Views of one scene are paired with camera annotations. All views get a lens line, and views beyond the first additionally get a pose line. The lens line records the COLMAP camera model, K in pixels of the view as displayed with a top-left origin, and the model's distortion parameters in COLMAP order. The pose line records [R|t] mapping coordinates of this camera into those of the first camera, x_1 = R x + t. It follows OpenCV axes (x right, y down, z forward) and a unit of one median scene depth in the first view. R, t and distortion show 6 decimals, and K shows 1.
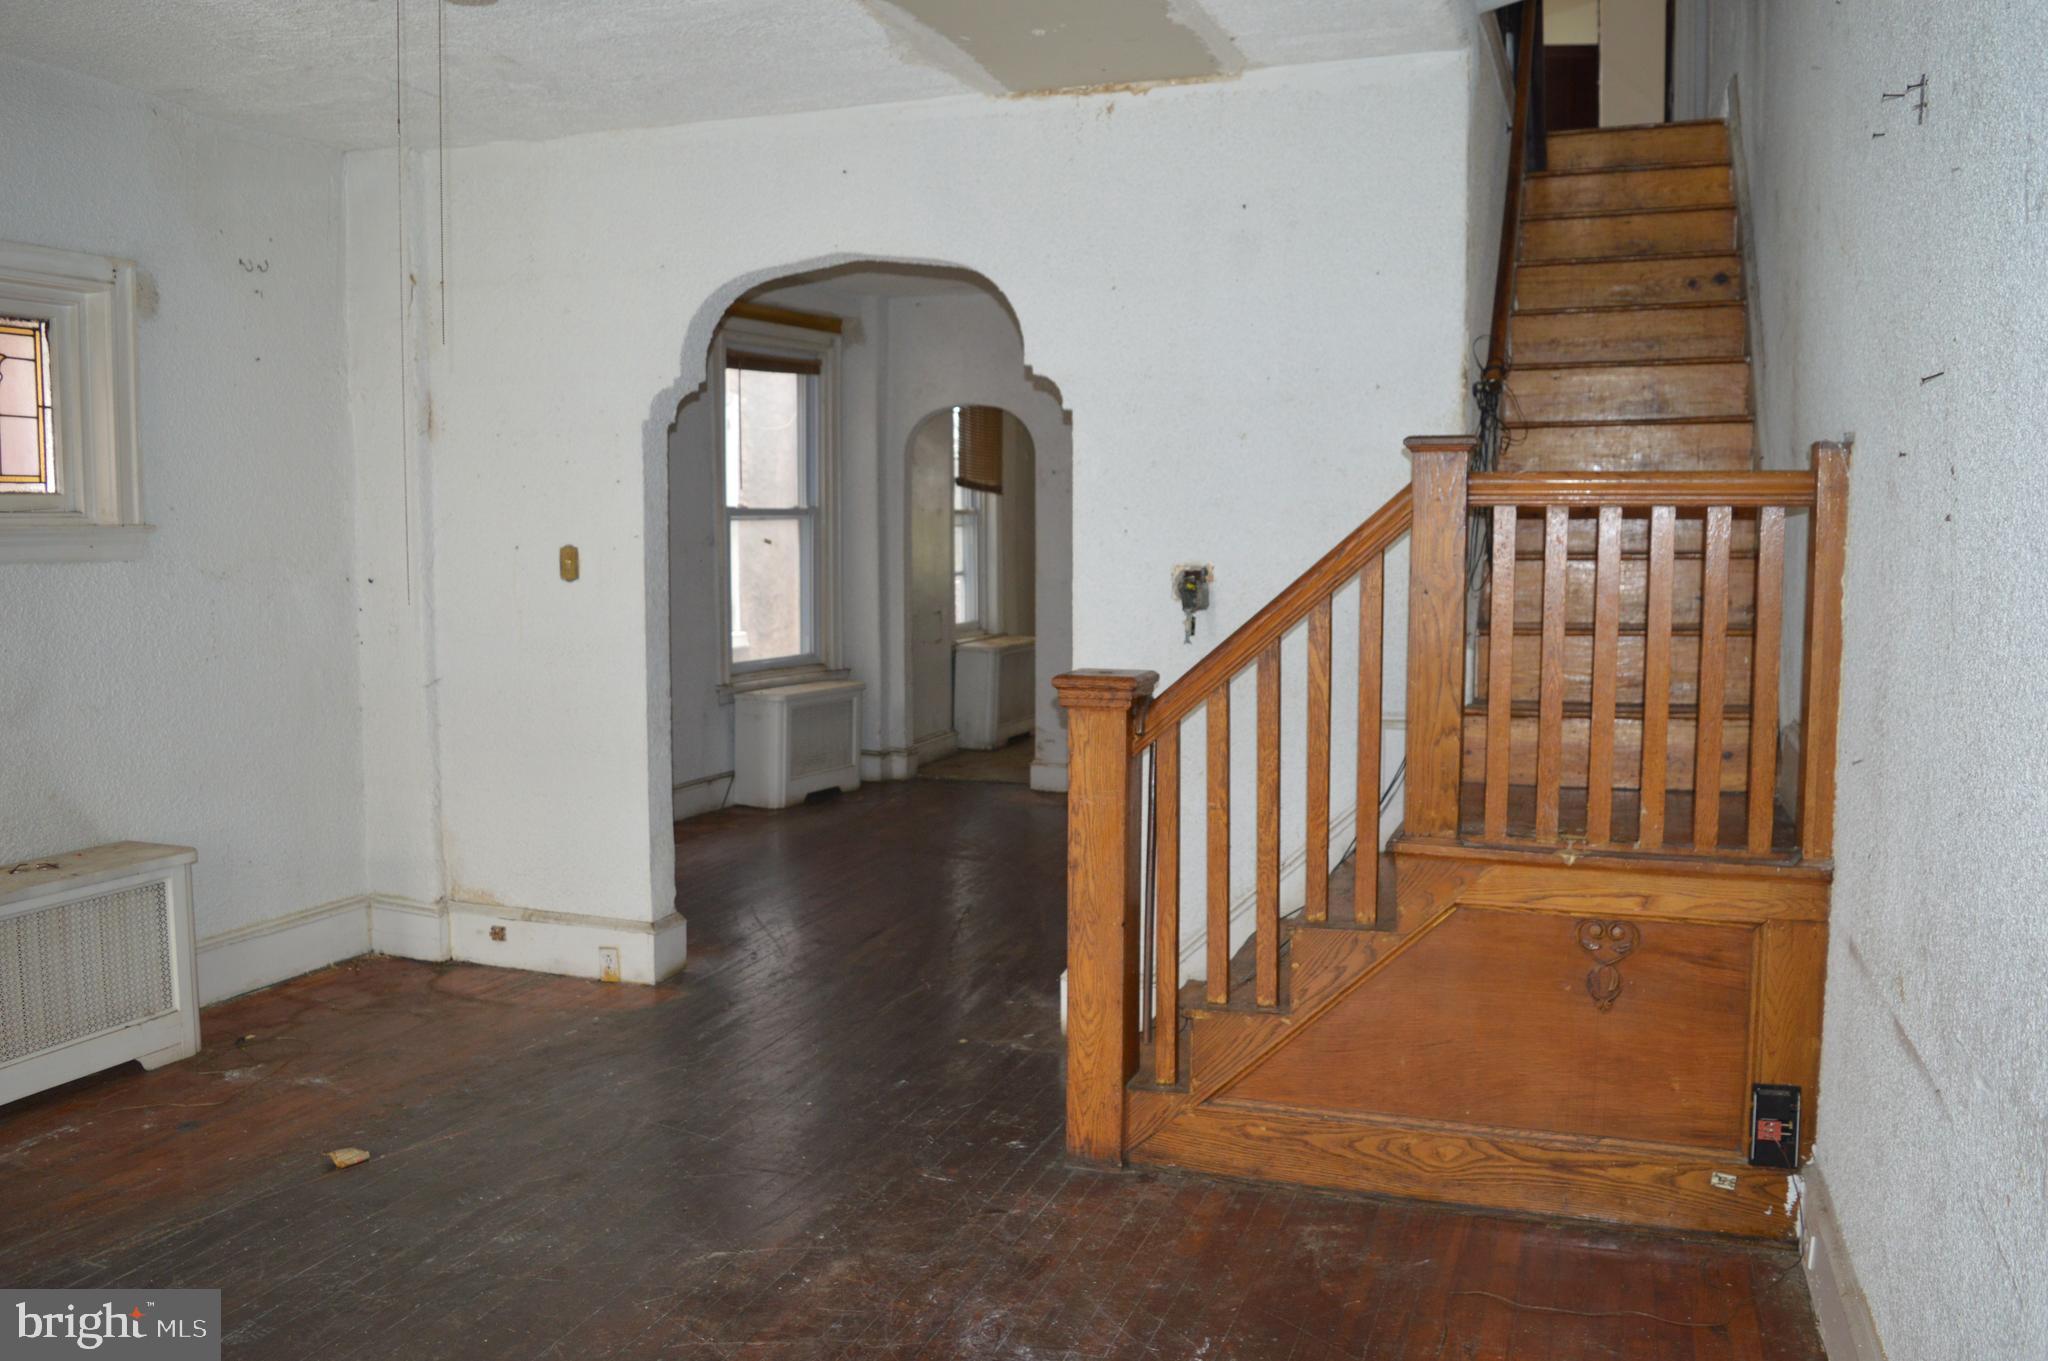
lens RADIAL K [[1627.7, 0, 1023.9], [0, 1627.7, 671.3], [0, 0, 1]] dist [-0.097293, 0.022270]
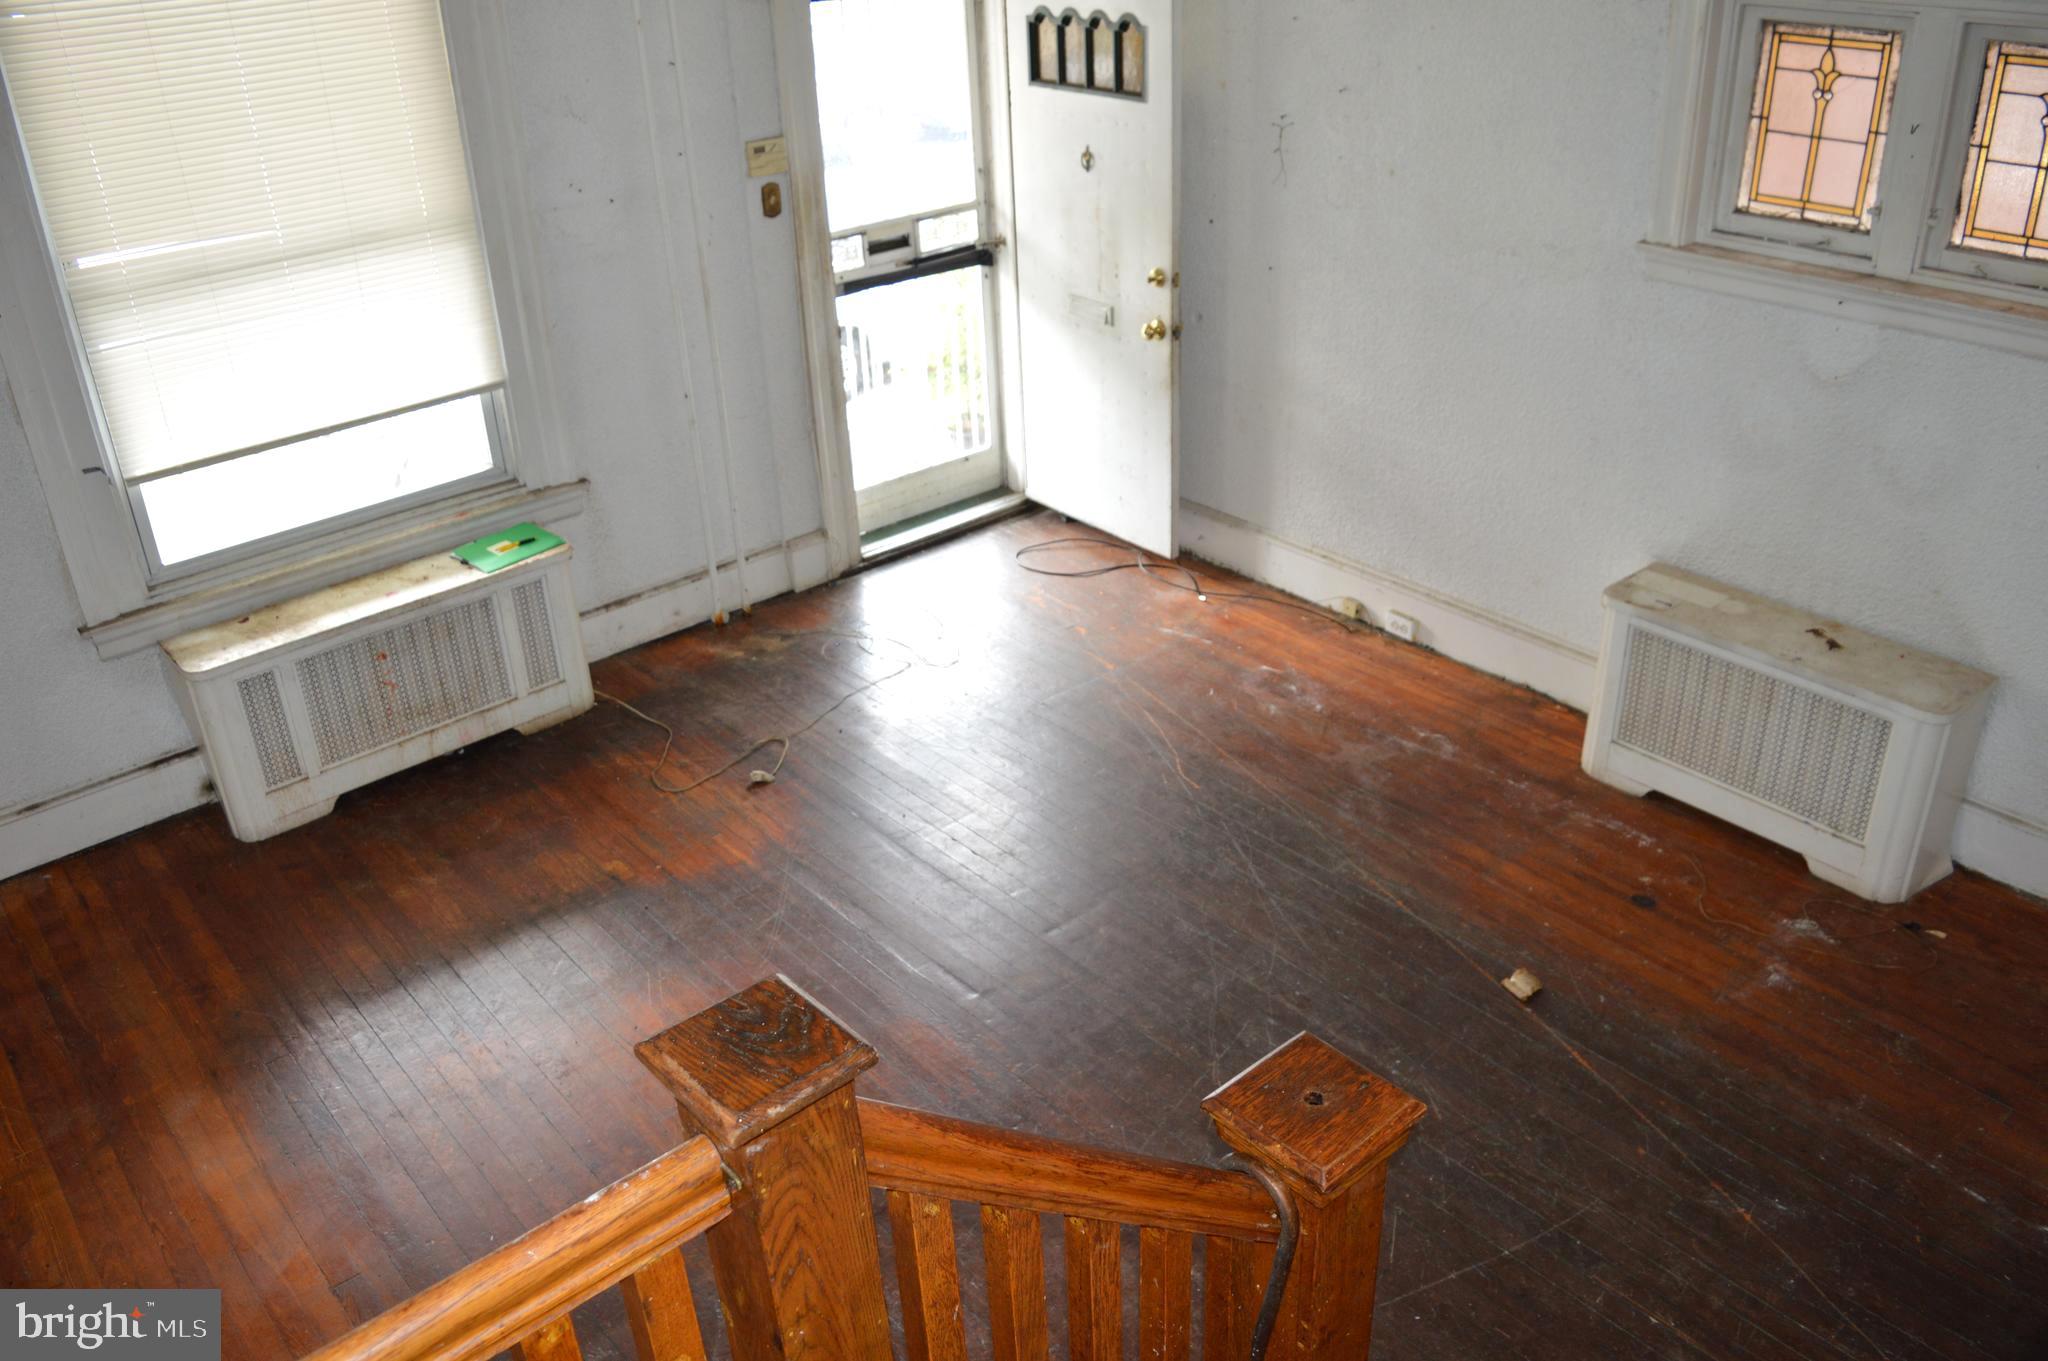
lens RADIAL K [[1627.7, 0, 1018.2], [0, 1627.7, 677.6], [0, 0, 1]] dist [-0.097293, 0.022270]
pose [[-0.491283, 0.422682, -0.761565, 0.386530], [-0.042699, 0.861618, 0.505759, -0.330099], [0.869953, 0.280988, -0.405250, 0.934144]]
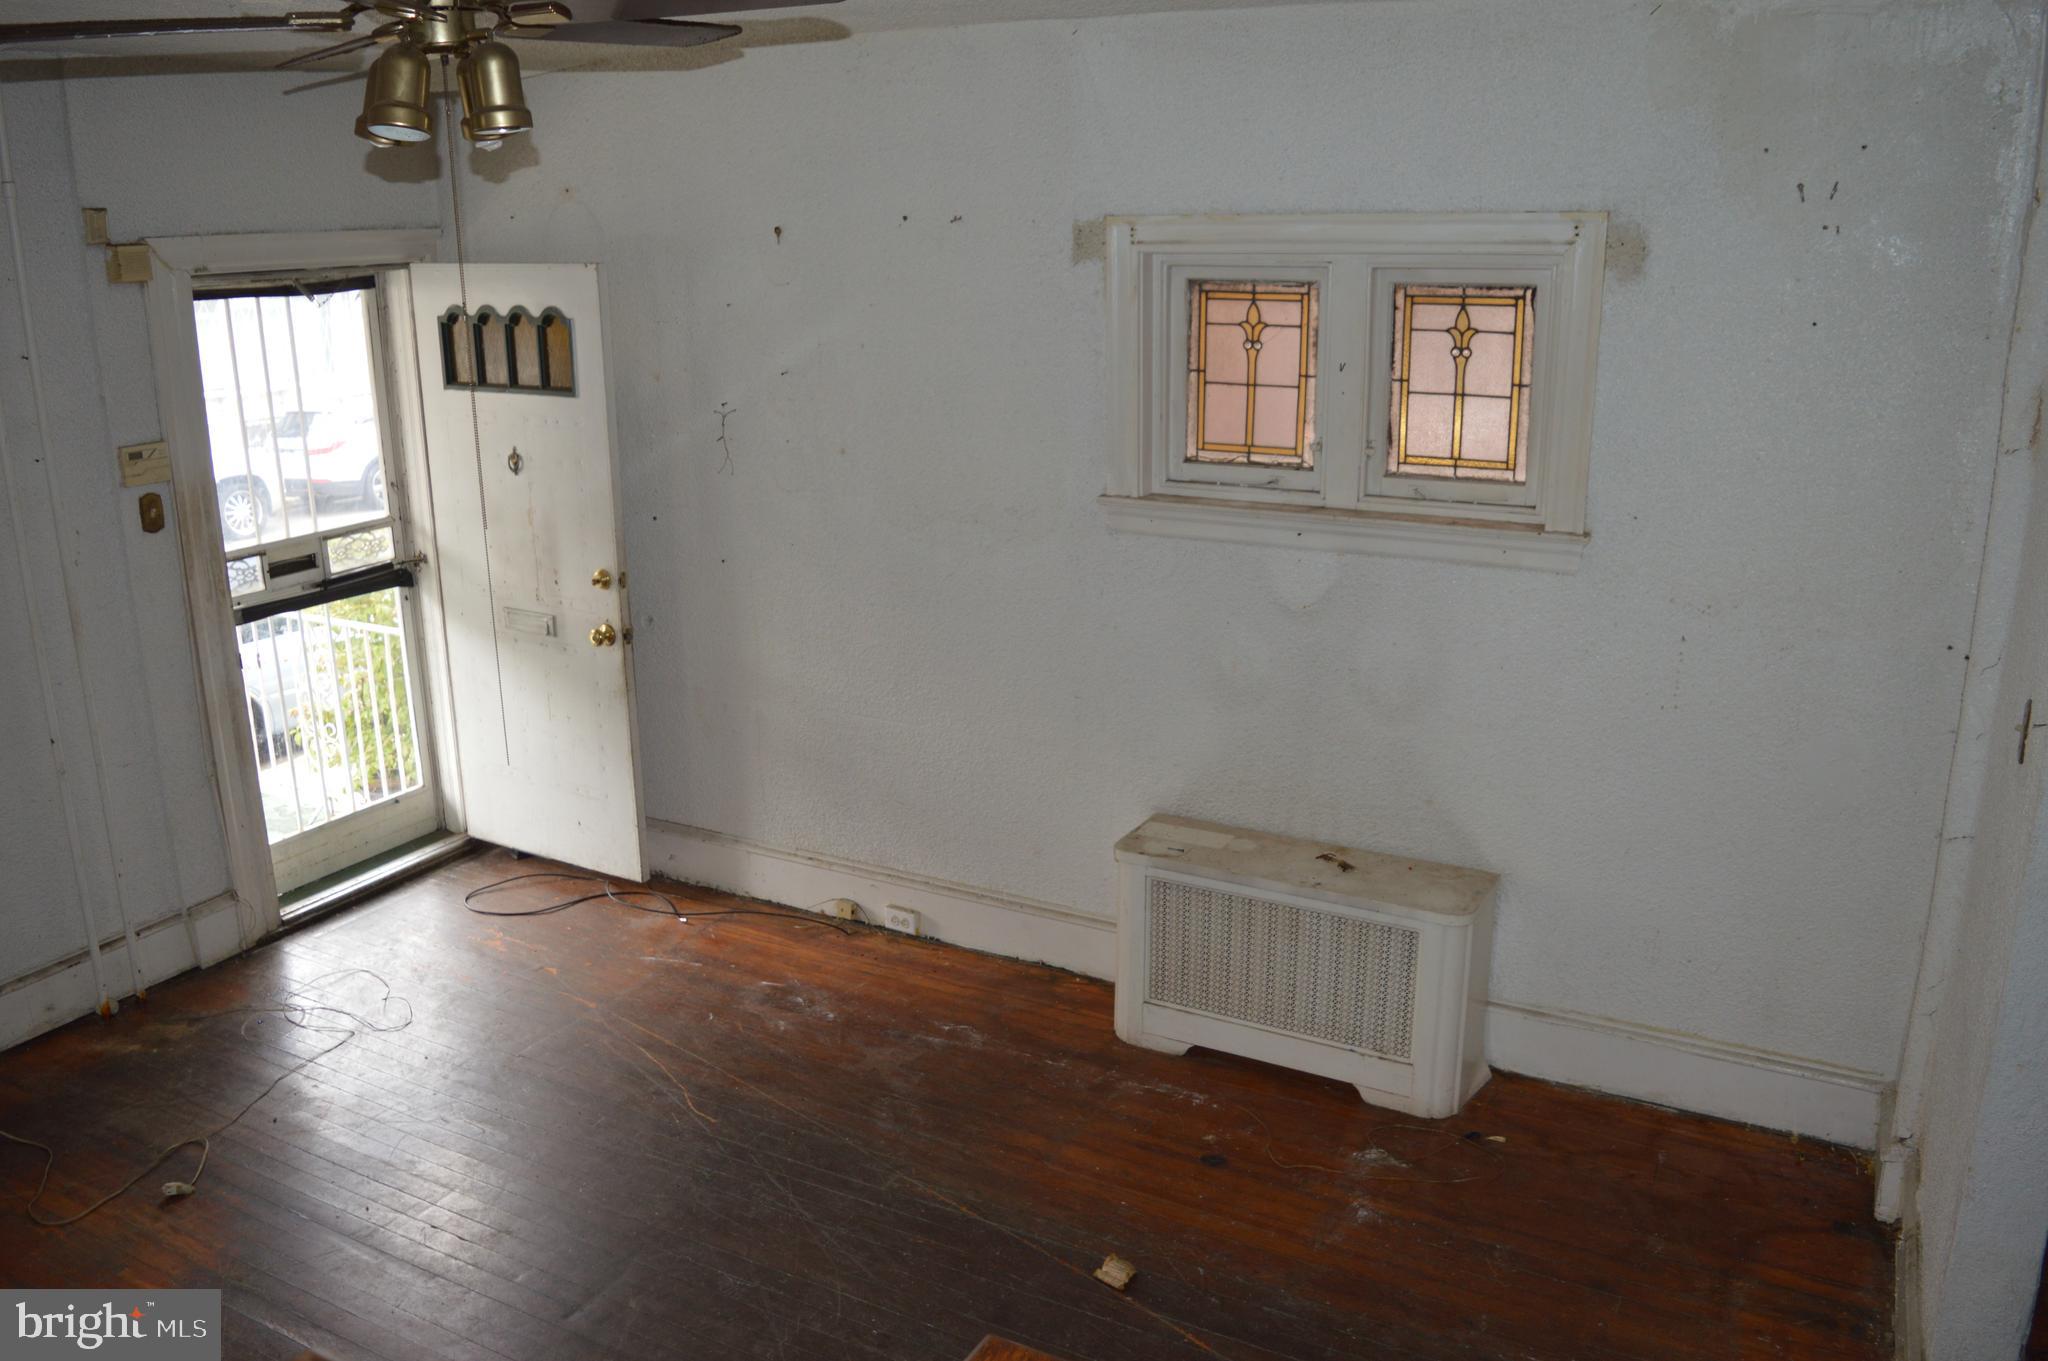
lens RADIAL K [[1627.7, 0, 1022.2], [0, 1627.7, 673.6], [0, 0, 1]] dist [-0.097293, 0.022270]
pose [[-0.143753, 0.265591, -0.953308, 0.336570], [-0.081966, 0.956808, 0.278926, -0.251583], [0.986213, 0.118235, -0.115775, 0.874446]]
